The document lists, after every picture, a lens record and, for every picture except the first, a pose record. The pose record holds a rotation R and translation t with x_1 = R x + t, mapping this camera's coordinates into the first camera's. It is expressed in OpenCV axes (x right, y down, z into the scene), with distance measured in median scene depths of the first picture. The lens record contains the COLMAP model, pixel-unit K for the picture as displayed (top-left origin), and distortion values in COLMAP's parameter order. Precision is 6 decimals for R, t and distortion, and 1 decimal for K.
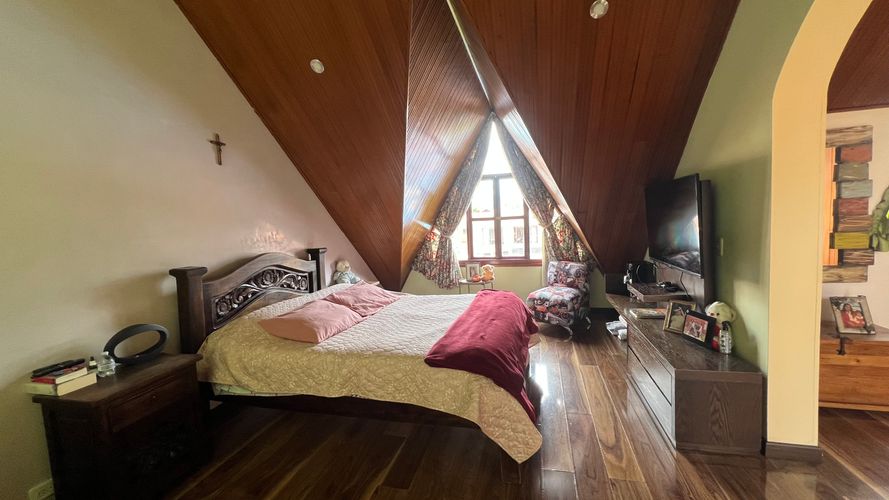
lens RADIAL K [[355.3, 0, 447.1], [0, 355.3, 246.4], [0, 0, 1]] dist [0.001546, -0.000060]
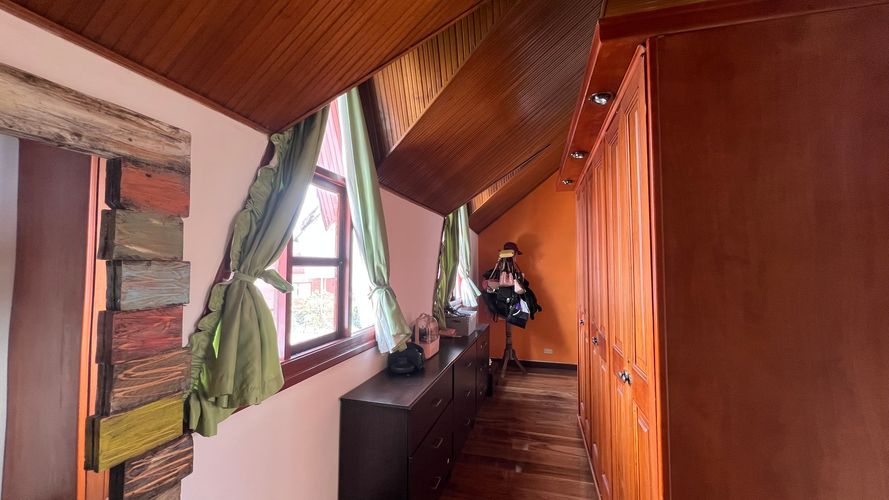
lens RADIAL K [[355.3, 0, 447.9], [0, 355.3, 252.3], [0, 0, 1]] dist [0.001546, -0.000060]
pose [[0.007236, 0.098558, 0.995105, 0.777325], [0.078269, 0.992022, -0.098821, -0.132812], [-0.996906, 0.078601, -0.000536, 0.694030]]
